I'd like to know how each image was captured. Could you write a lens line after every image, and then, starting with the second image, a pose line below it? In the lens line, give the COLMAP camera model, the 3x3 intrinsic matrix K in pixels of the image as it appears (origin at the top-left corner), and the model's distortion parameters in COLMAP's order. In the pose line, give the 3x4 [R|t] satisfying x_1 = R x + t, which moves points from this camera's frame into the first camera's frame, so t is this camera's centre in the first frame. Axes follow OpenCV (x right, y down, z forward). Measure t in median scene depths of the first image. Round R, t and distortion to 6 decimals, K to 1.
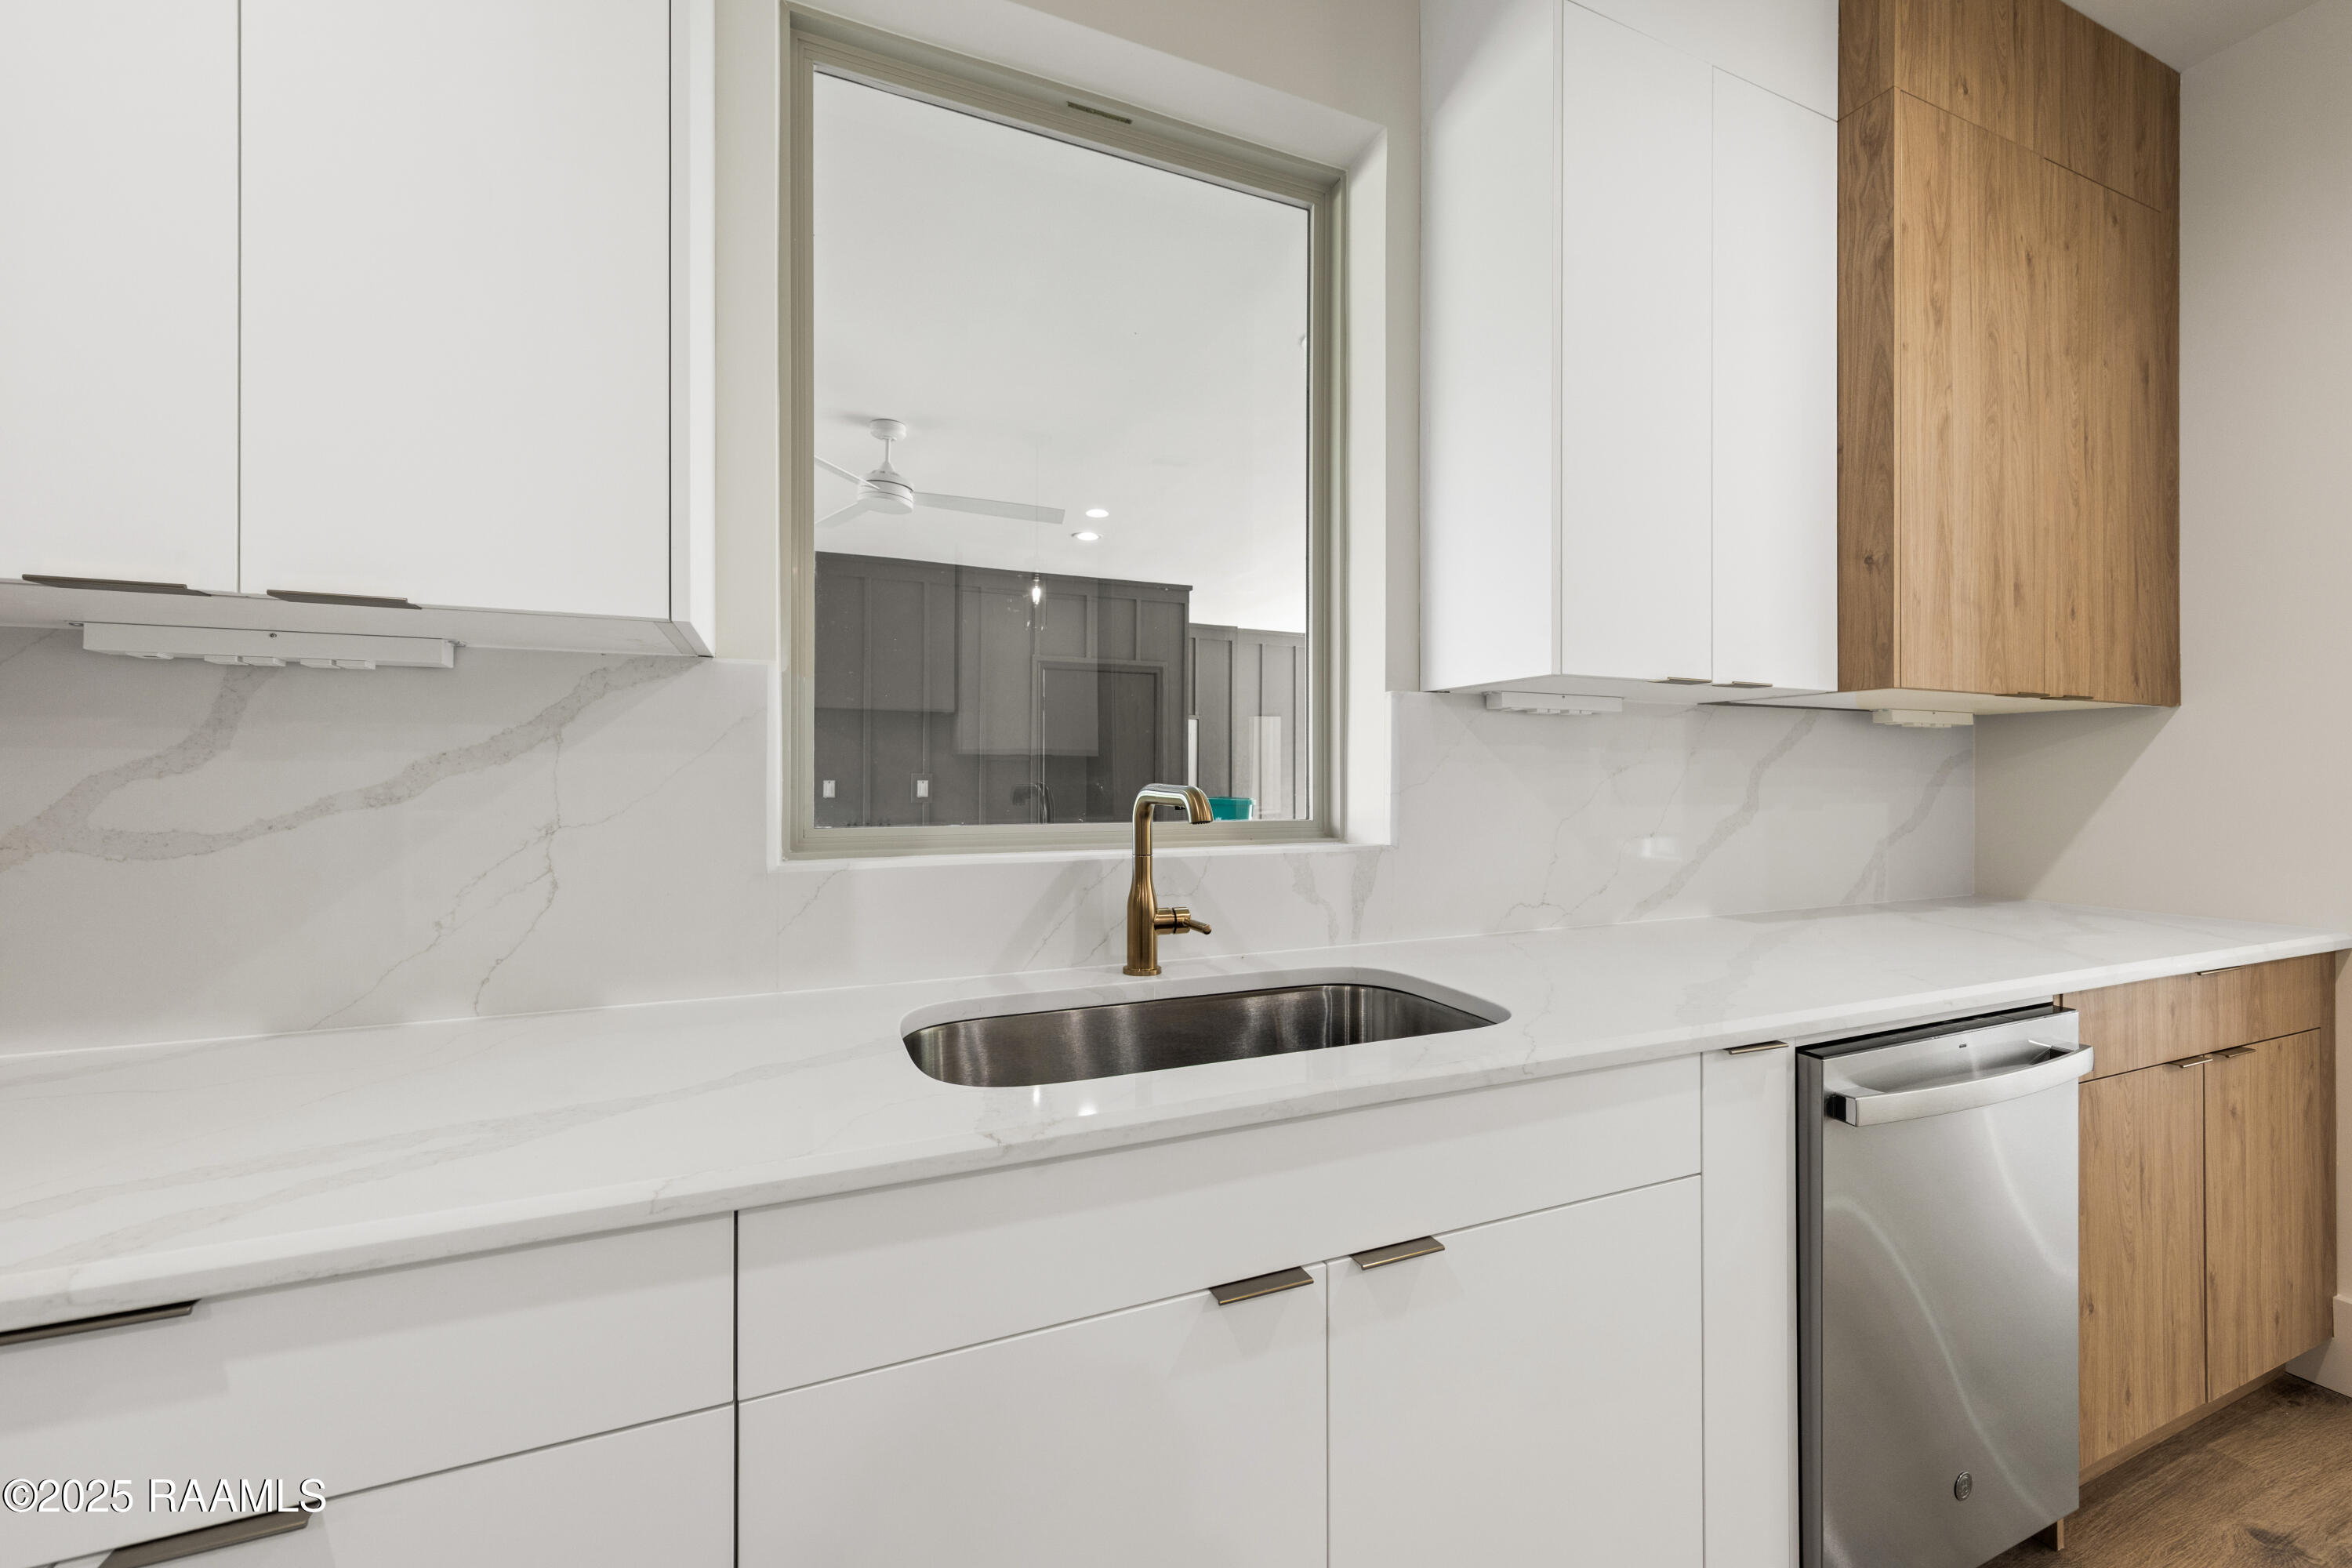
lens RADIAL K [[951.3, 0, 1175.9], [0, 951.3, 775.3], [0, 0, 1]] dist [0.017495, -0.000009]
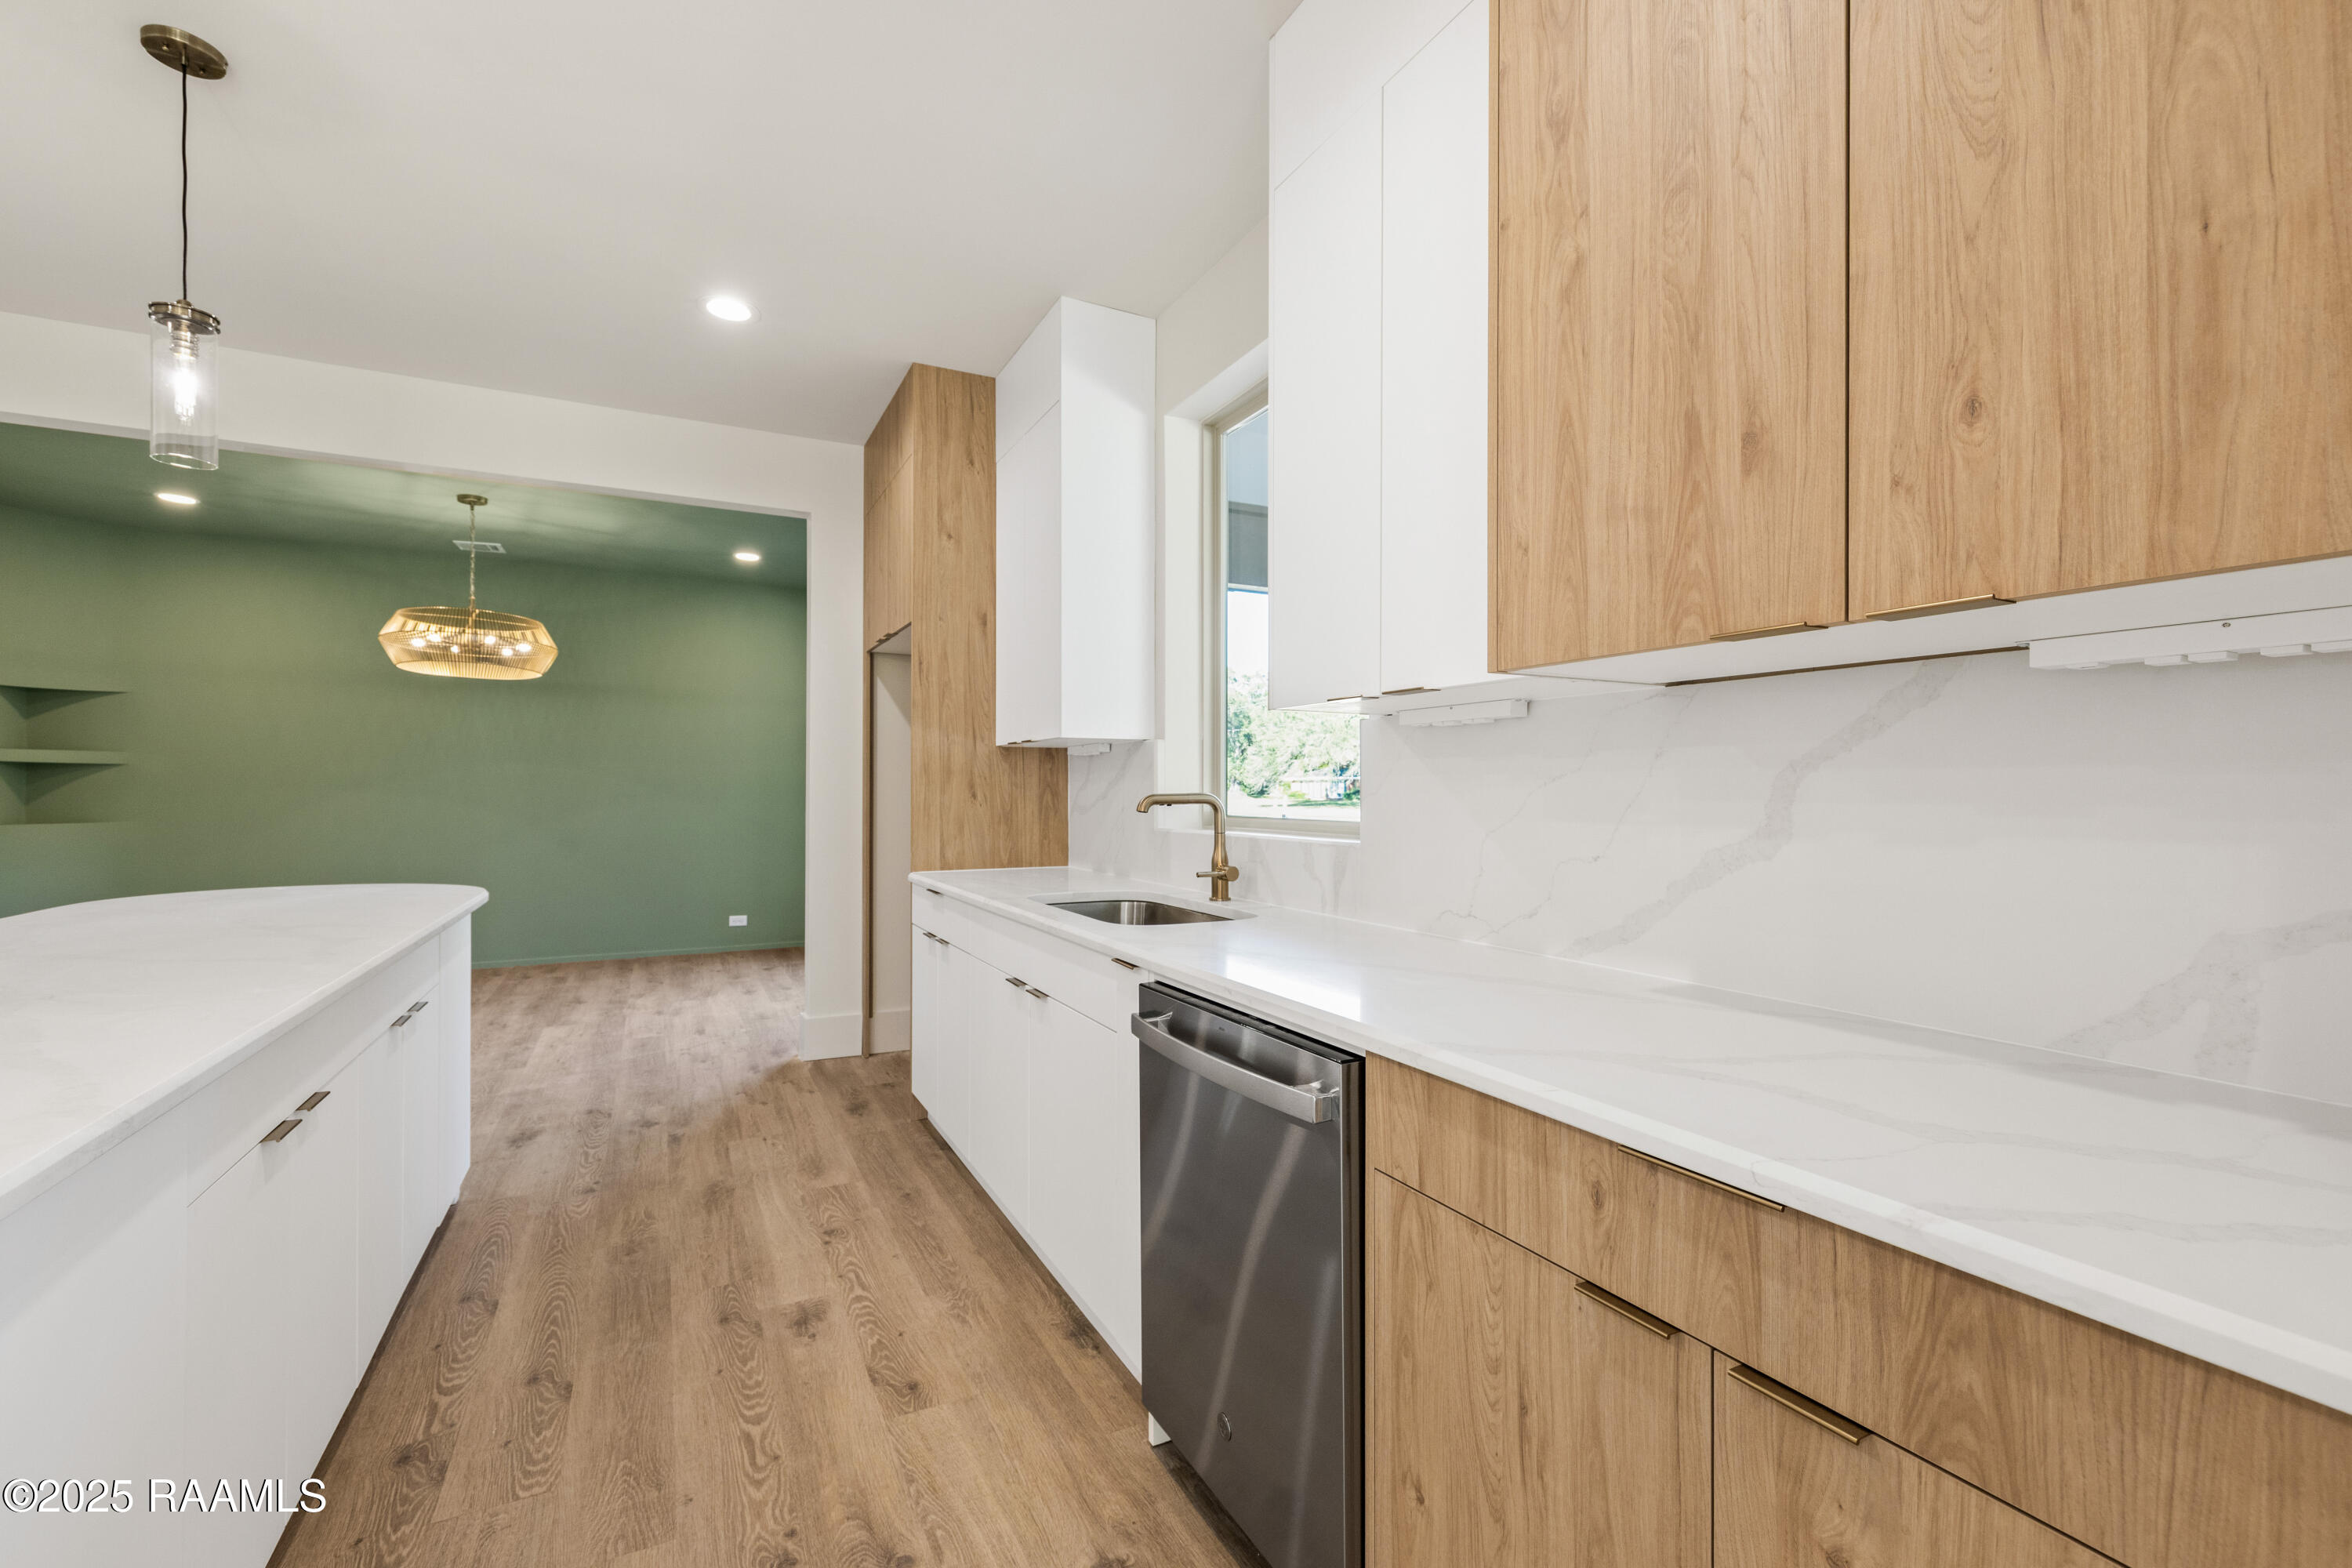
lens RADIAL K [[1011.0, 0, 1176.0], [0, 1011.0, 784.0], [0, 0, 1]] dist [0.011505, 0.000207]
pose [[0.047405, -0.008961, -0.998836, 1.463523], [0.006609, 0.999941, -0.008657, 0.004137], [0.998854, -0.006191, 0.047462, 0.660278]]
